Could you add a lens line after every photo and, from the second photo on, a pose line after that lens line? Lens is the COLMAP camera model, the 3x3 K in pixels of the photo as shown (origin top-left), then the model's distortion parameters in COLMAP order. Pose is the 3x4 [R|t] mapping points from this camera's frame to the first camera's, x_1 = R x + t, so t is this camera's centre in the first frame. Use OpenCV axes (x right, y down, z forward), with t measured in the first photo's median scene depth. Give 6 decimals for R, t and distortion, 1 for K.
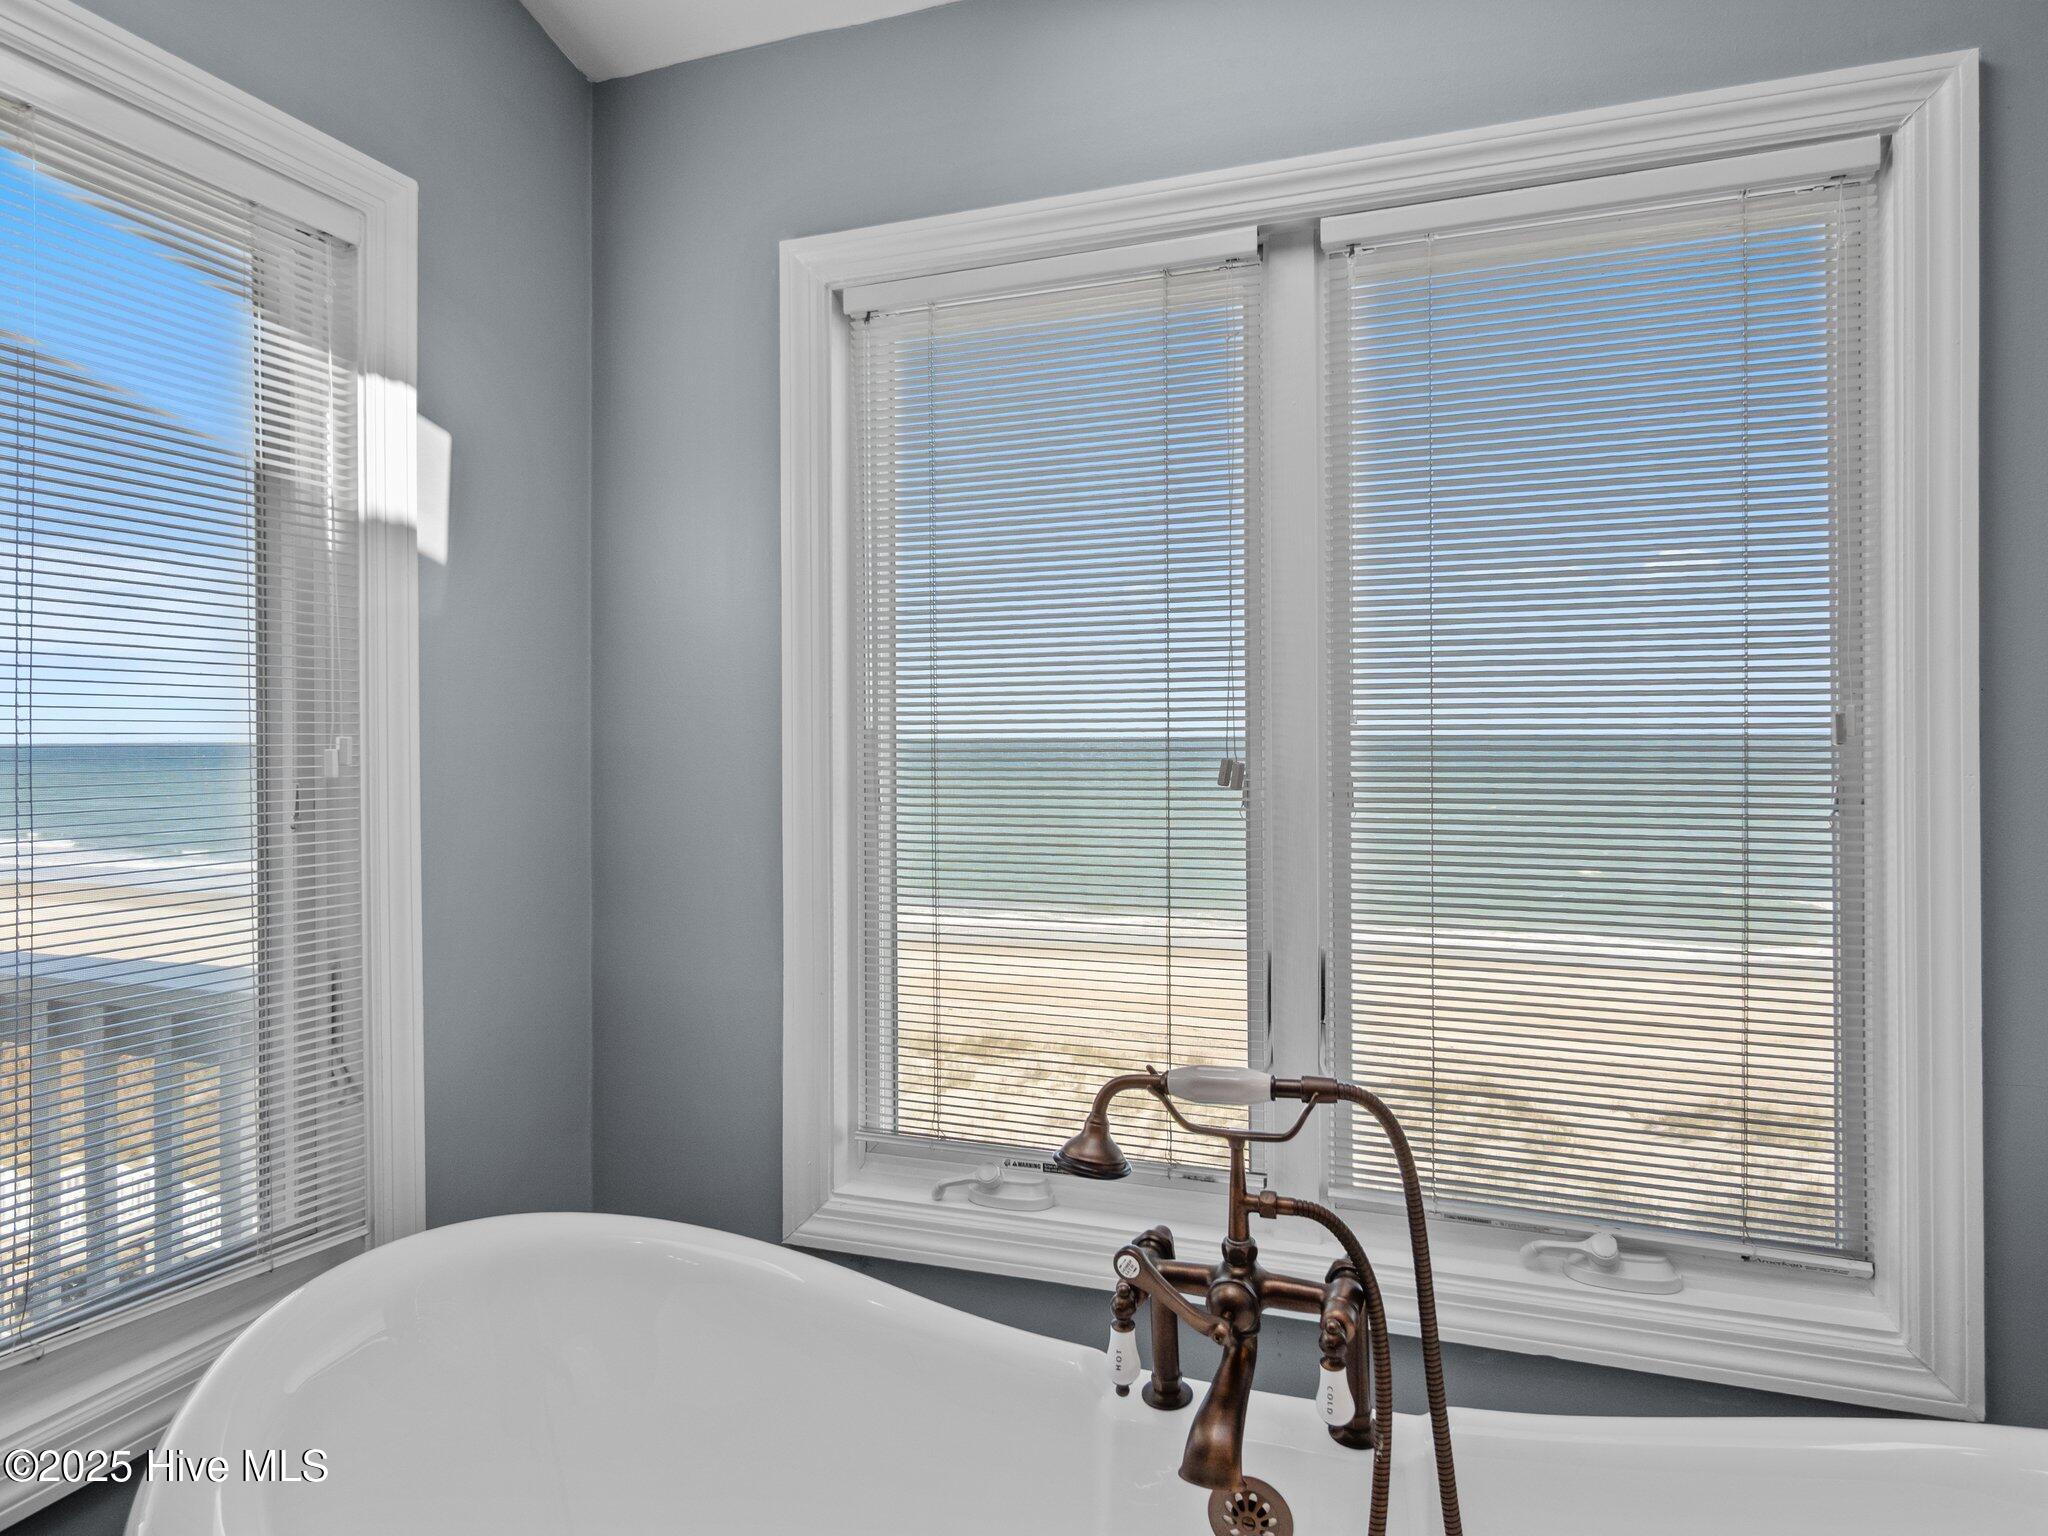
lens RADIAL K [[1205.6, 0, 1056.0], [0, 1205.6, 738.5], [0, 0, 1]] dist [0.014981, -0.001167]
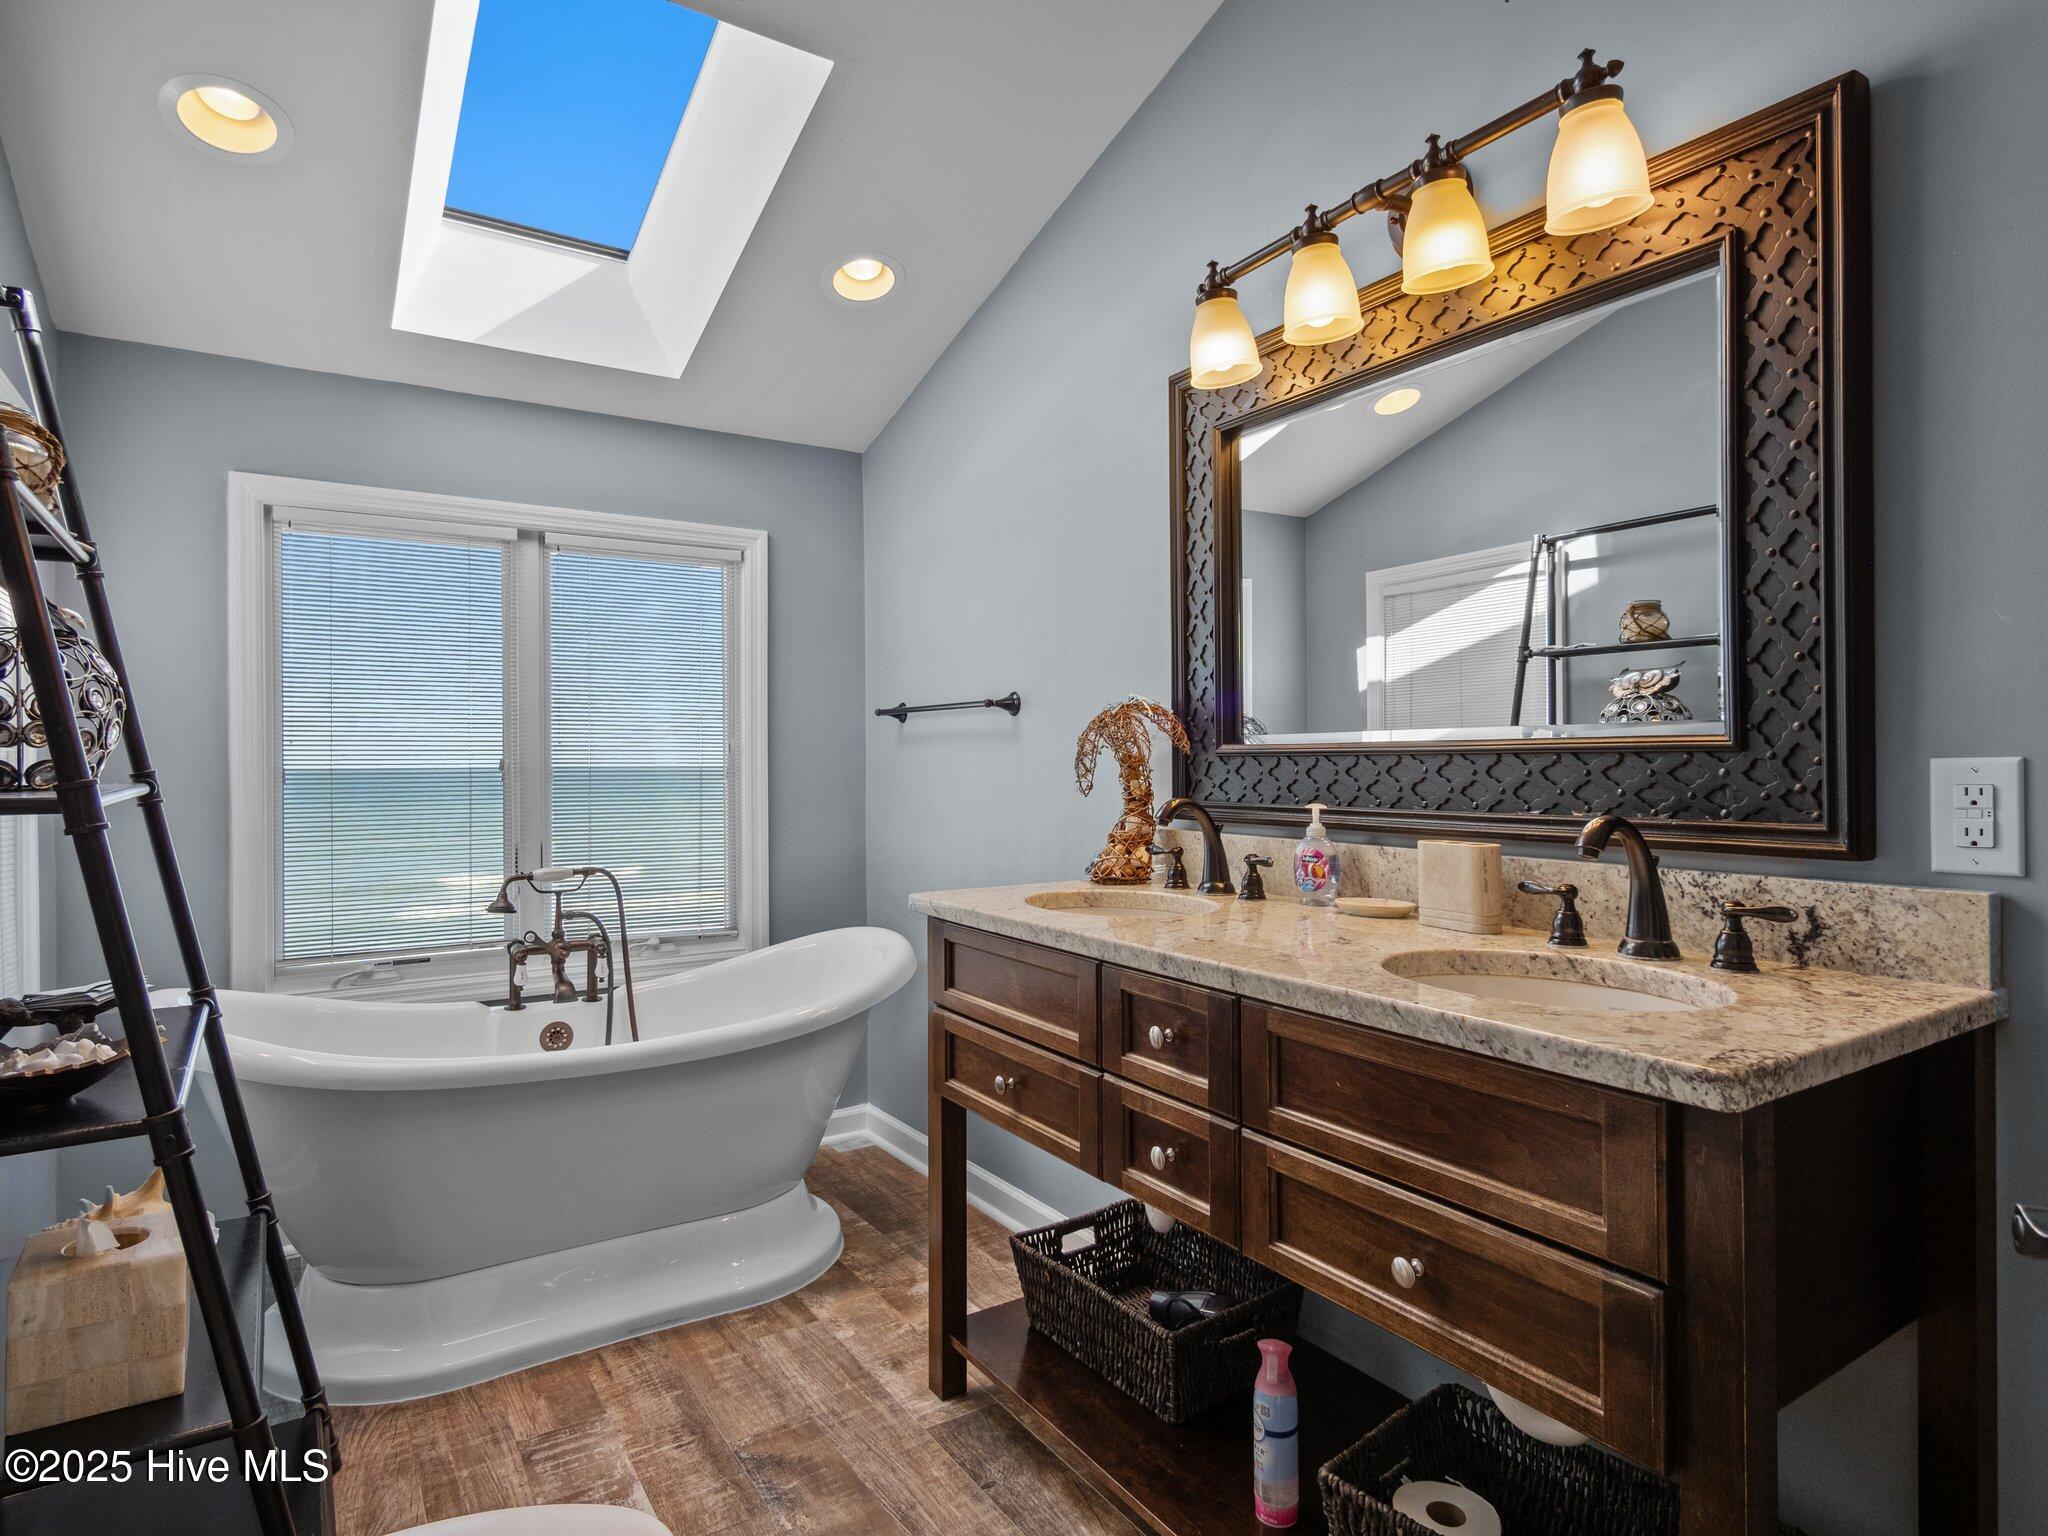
lens RADIAL K [[1071.3, 0, 1028.7], [0, 1071.3, 761.8], [0, 0, 1]] dist [0.002073, 0.000306]
pose [[0.608796, -0.001618, 0.793325, -0.978530], [-0.001110, 0.999995, 0.002892, 0.017564], [-0.793326, -0.002641, 0.608791, -1.162050]]
